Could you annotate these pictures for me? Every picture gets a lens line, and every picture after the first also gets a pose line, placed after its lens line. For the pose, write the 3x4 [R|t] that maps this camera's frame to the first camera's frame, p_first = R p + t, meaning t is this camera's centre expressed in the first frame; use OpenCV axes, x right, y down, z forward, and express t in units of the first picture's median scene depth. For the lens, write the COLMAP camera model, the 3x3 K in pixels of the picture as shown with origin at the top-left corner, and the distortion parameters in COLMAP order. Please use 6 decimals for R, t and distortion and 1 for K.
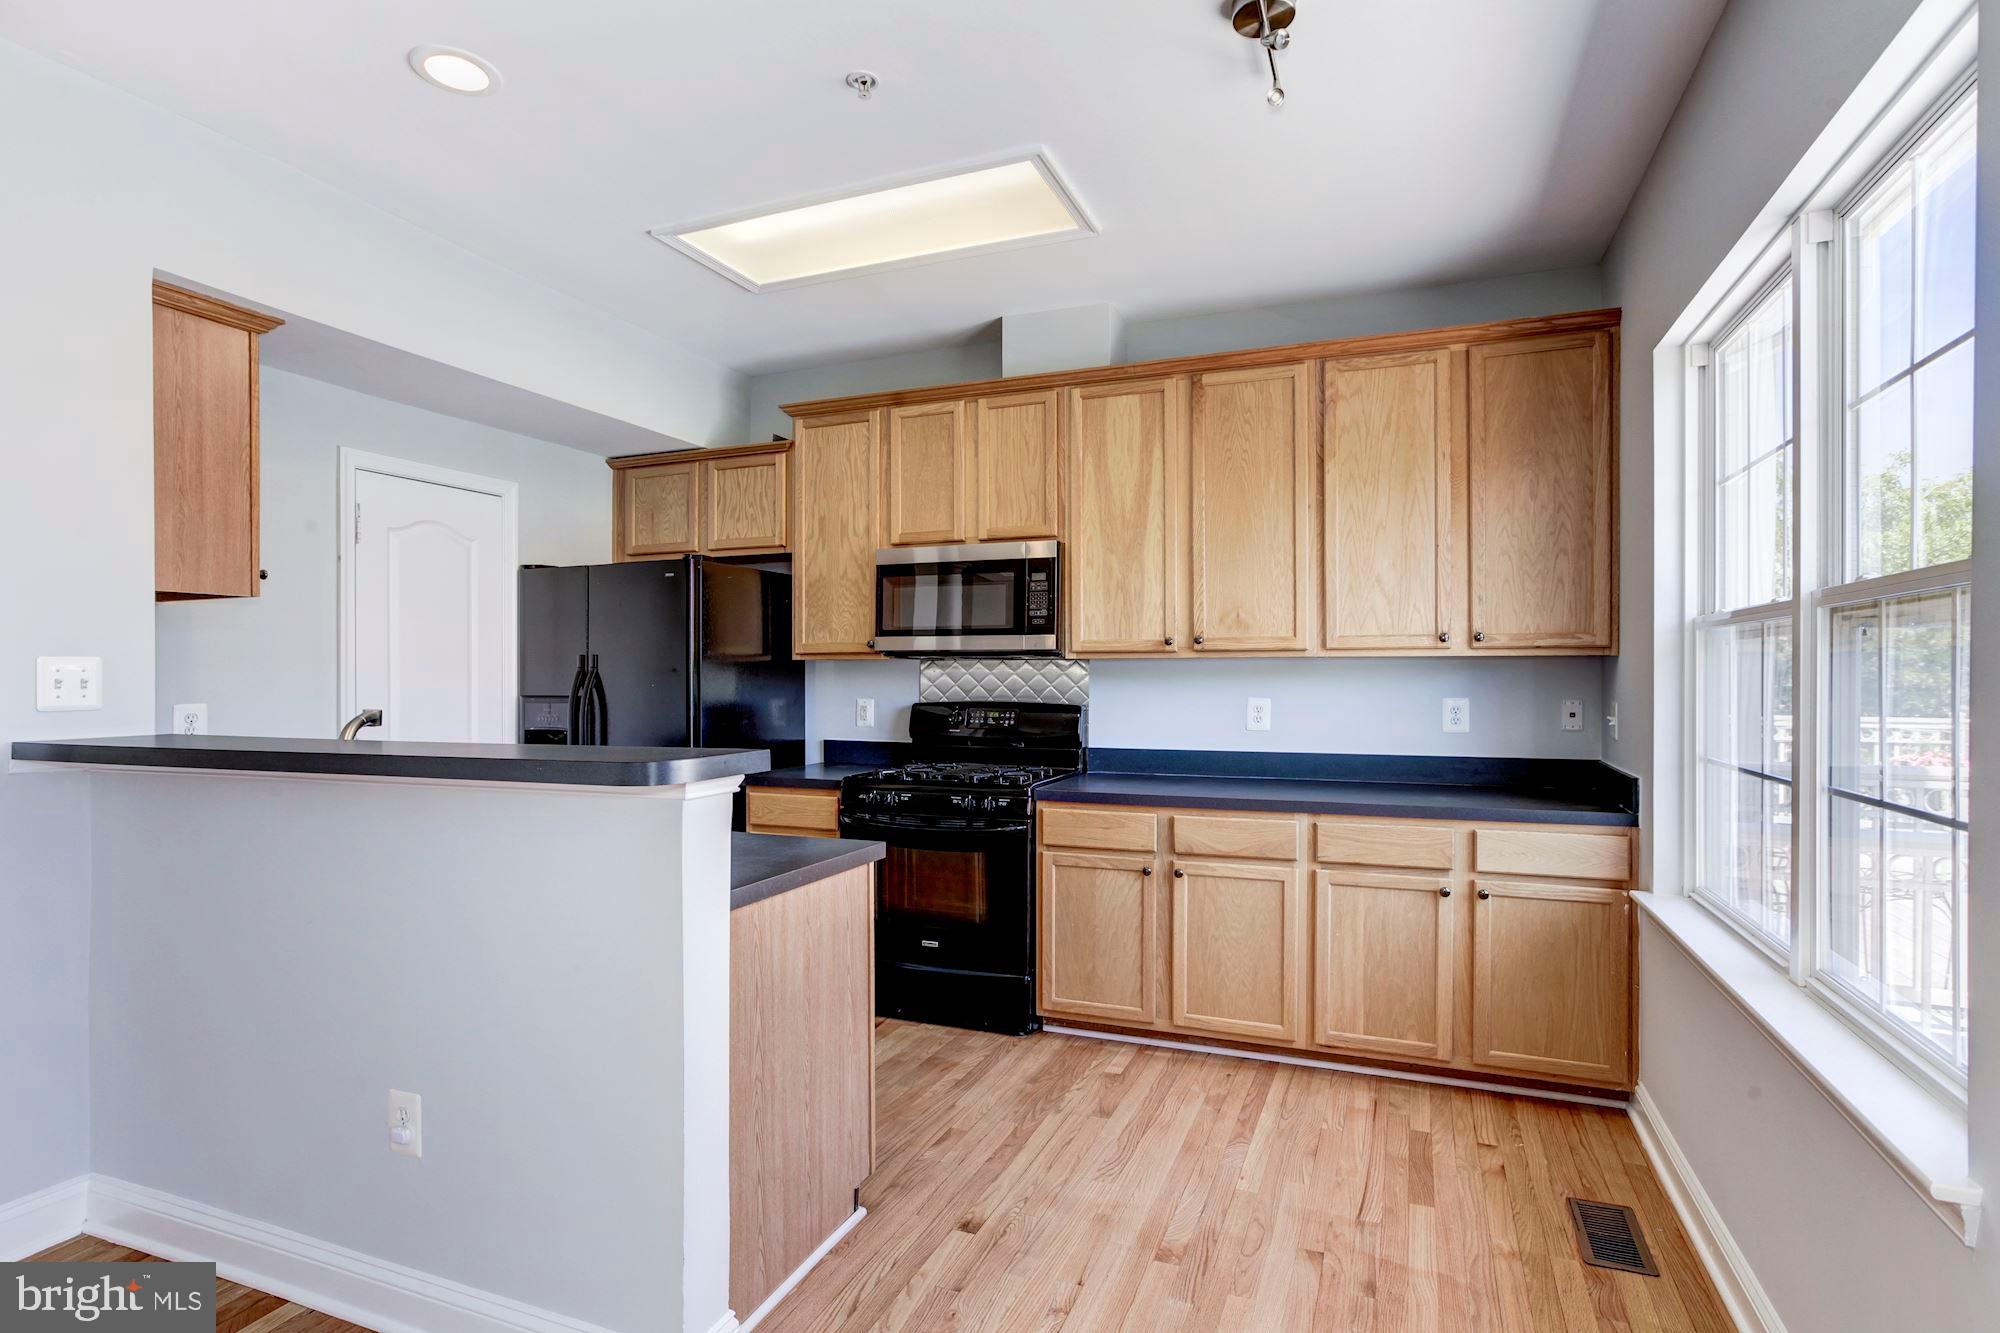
lens RADIAL K [[1030.2, 0, 998.5], [0, 1030.2, 675.2], [0, 0, 1]] dist [-0.035724, 0.004238]
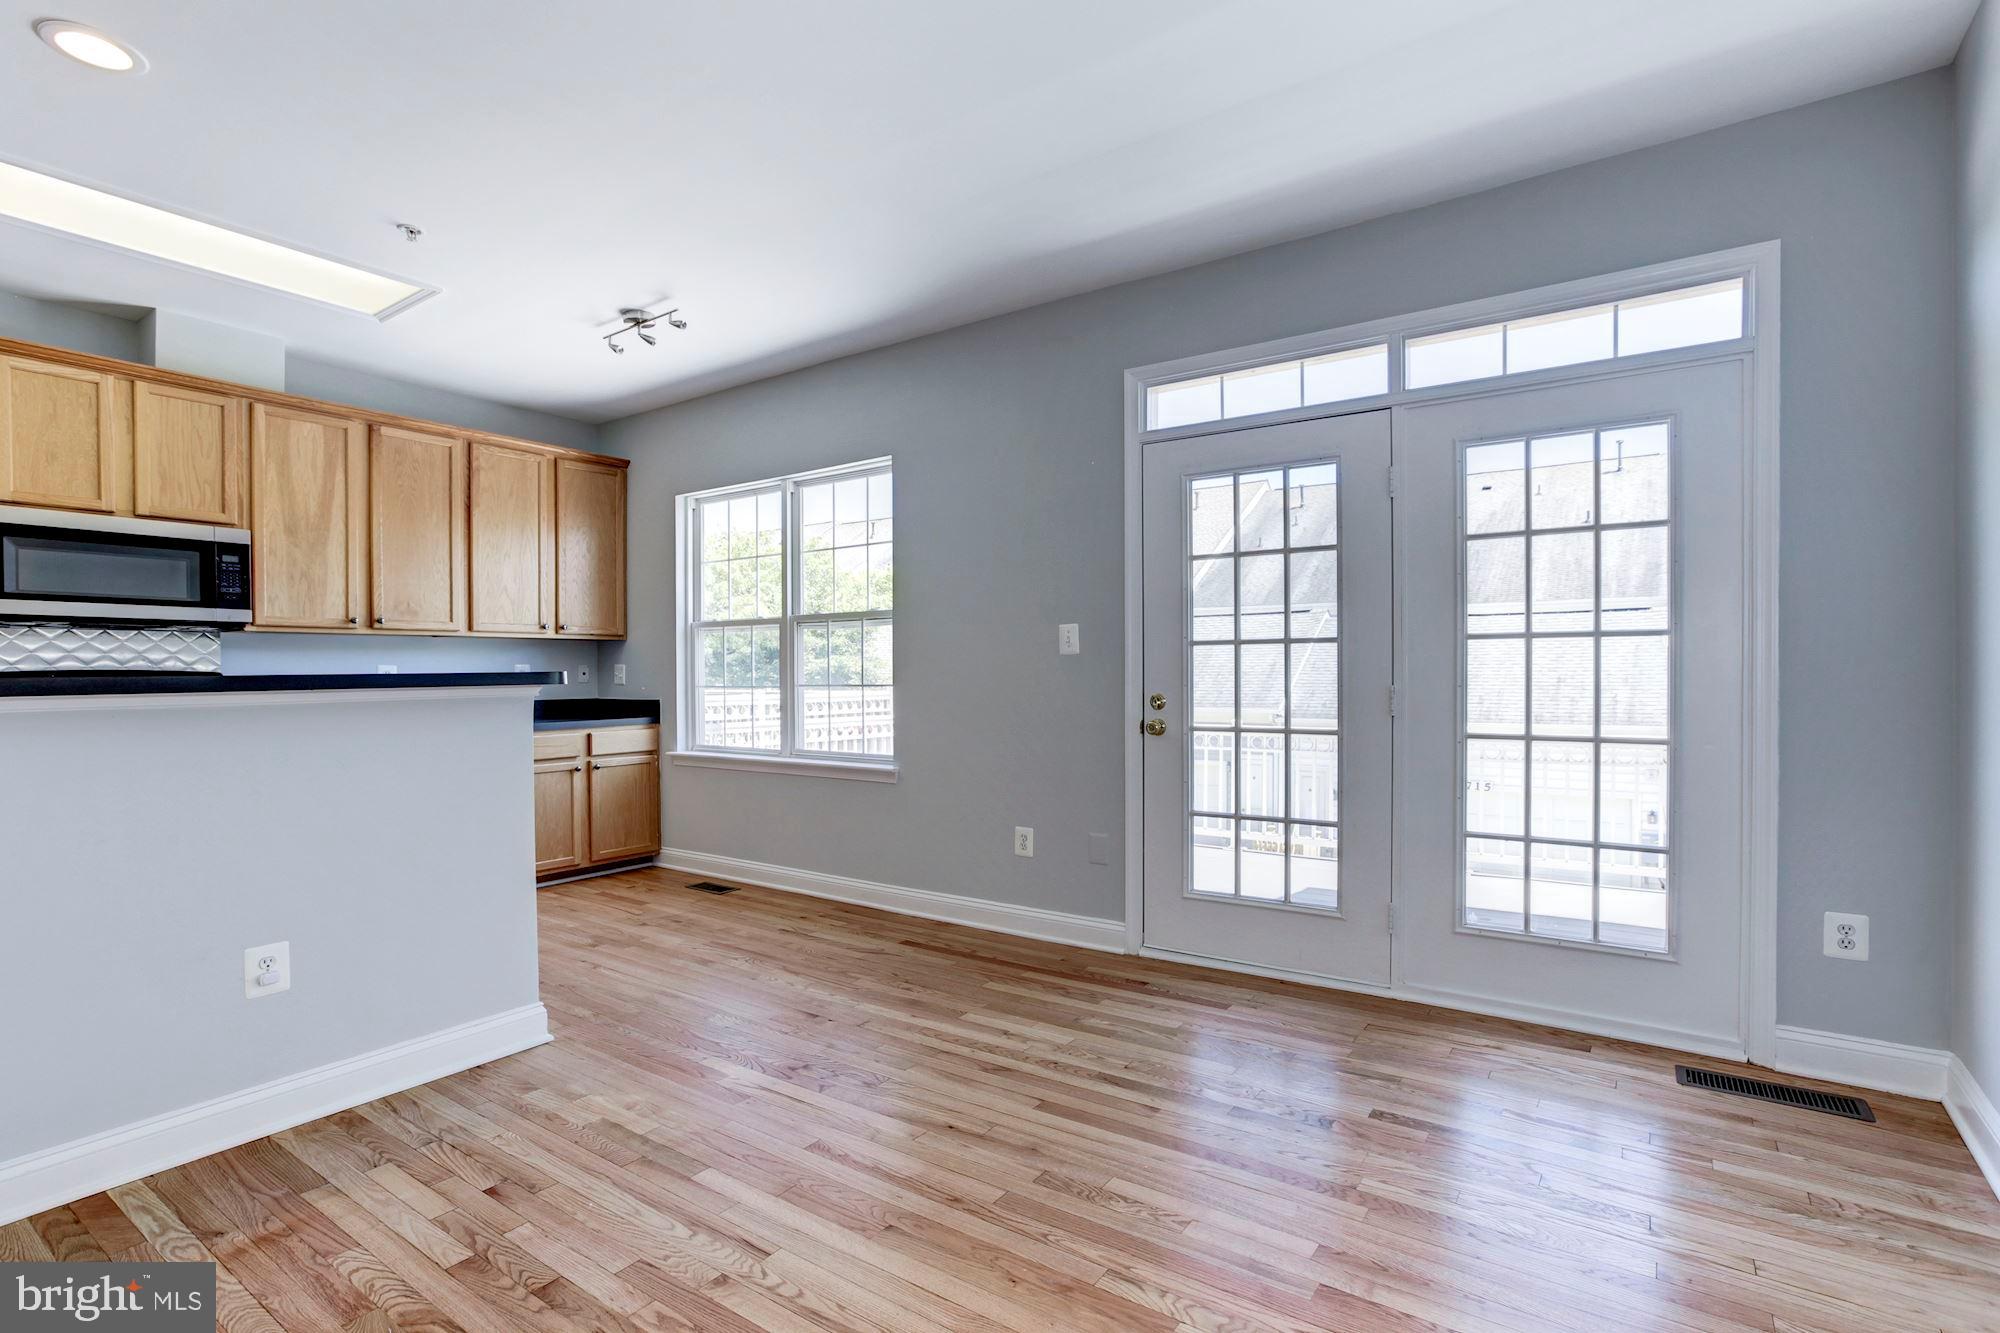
lens RADIAL K [[937.5, 0, 1019.6], [0, 937.5, 682.8], [0, 0, 1]] dist [-0.020033, 0.011678]
pose [[0.221808, -0.012574, 0.975009, -0.854702], [0.007163, 0.999911, 0.011266, 0.041667], [-0.975064, 0.004485, 0.221879, -0.104619]]
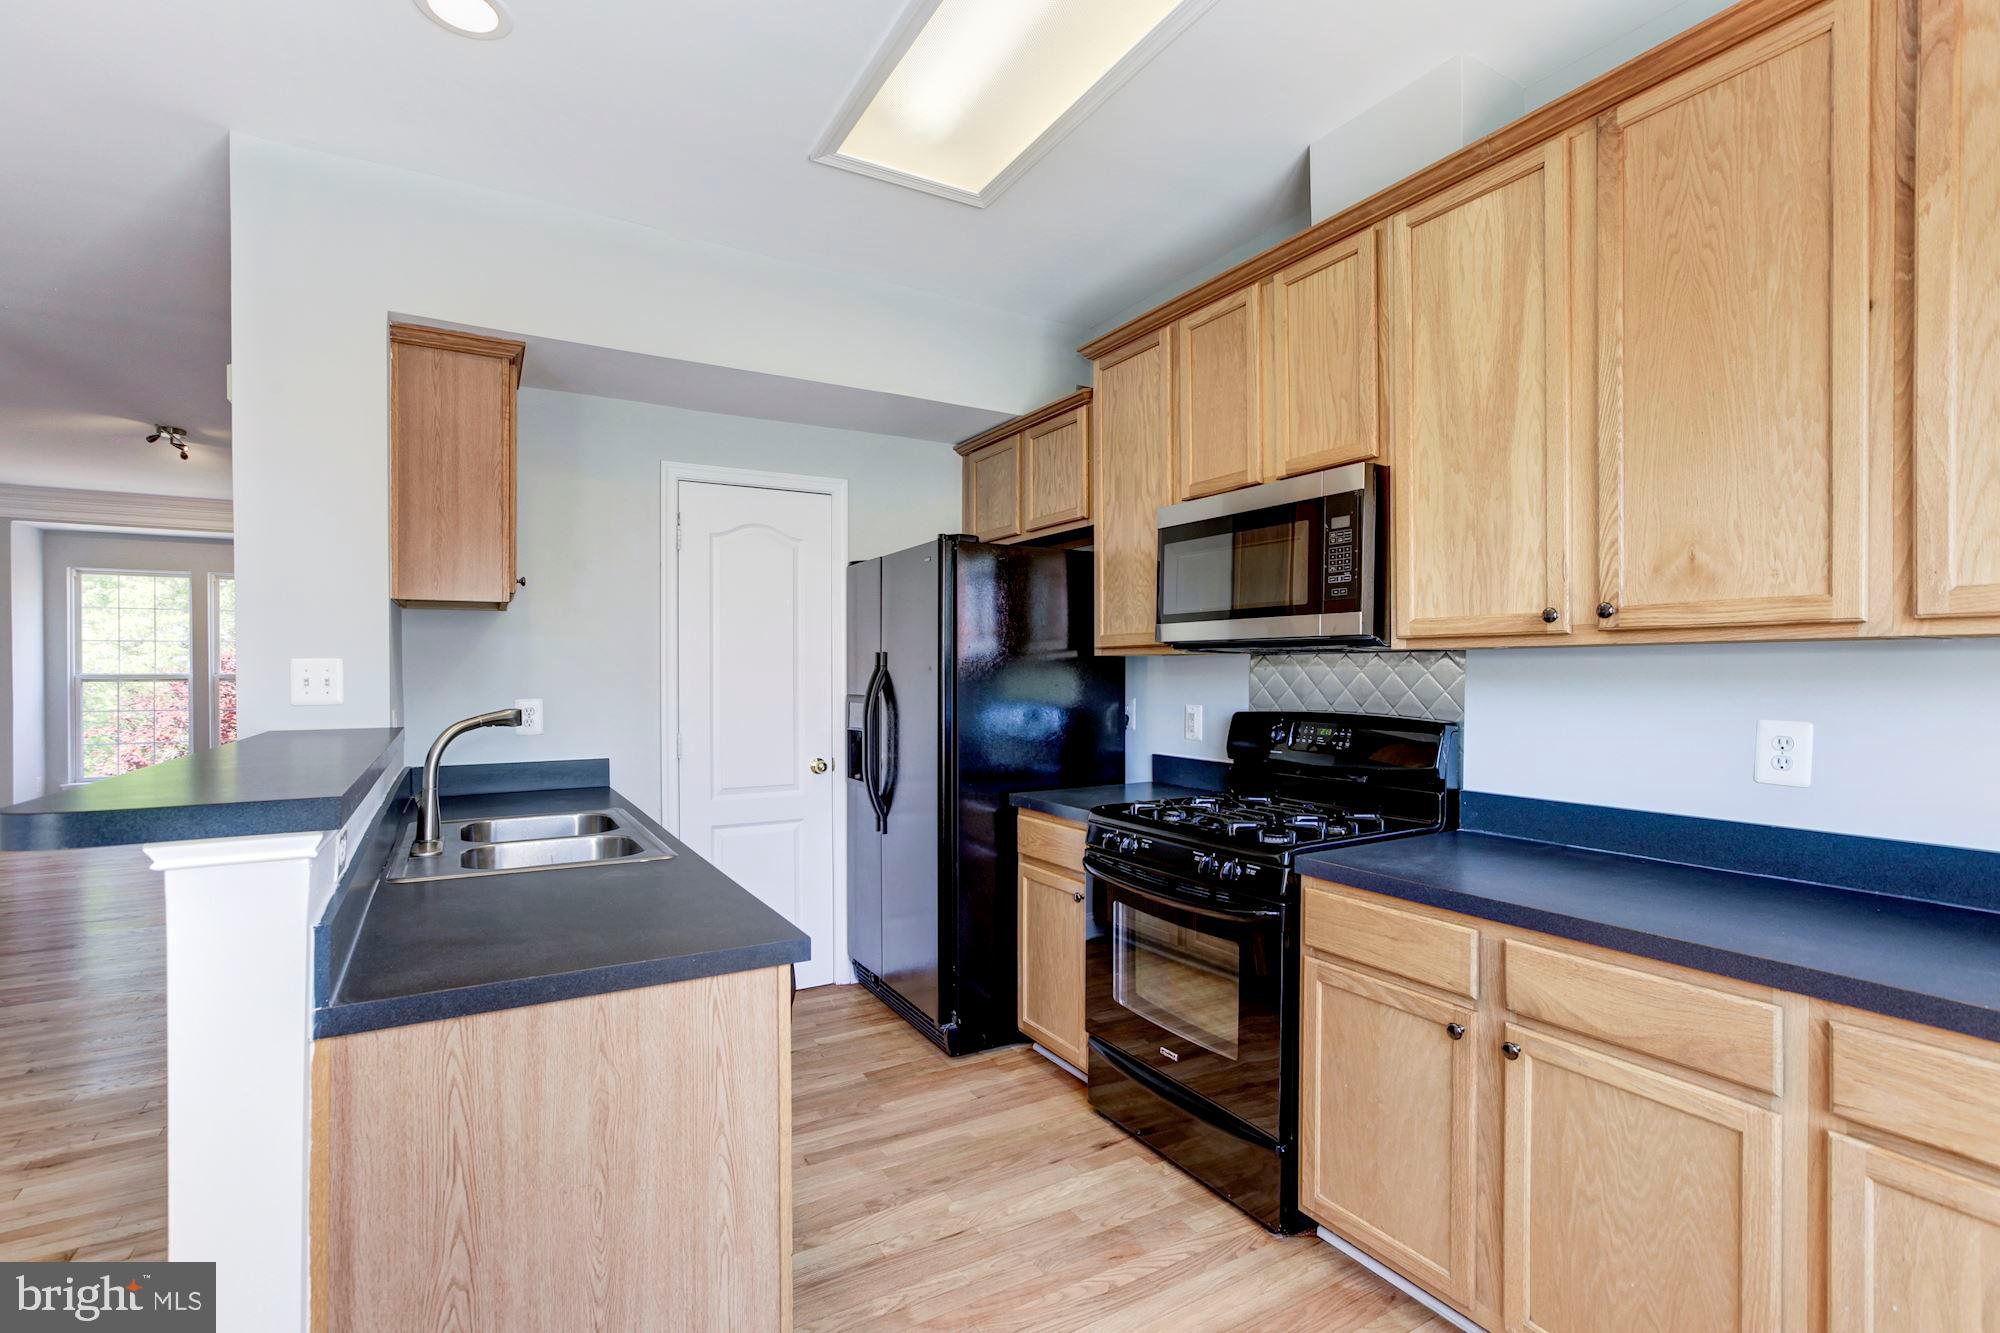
lens RADIAL K [[937.5, 0, 1011.5], [0, 937.5, 675.4], [0, 0, 1]] dist [-0.020033, 0.011678]
pose [[0.794051, 0.002174, -0.607848, 0.252873], [0.000608, 0.999990, 0.004371, -0.002900], [0.607851, -0.003841, 0.794042, 0.446486]]
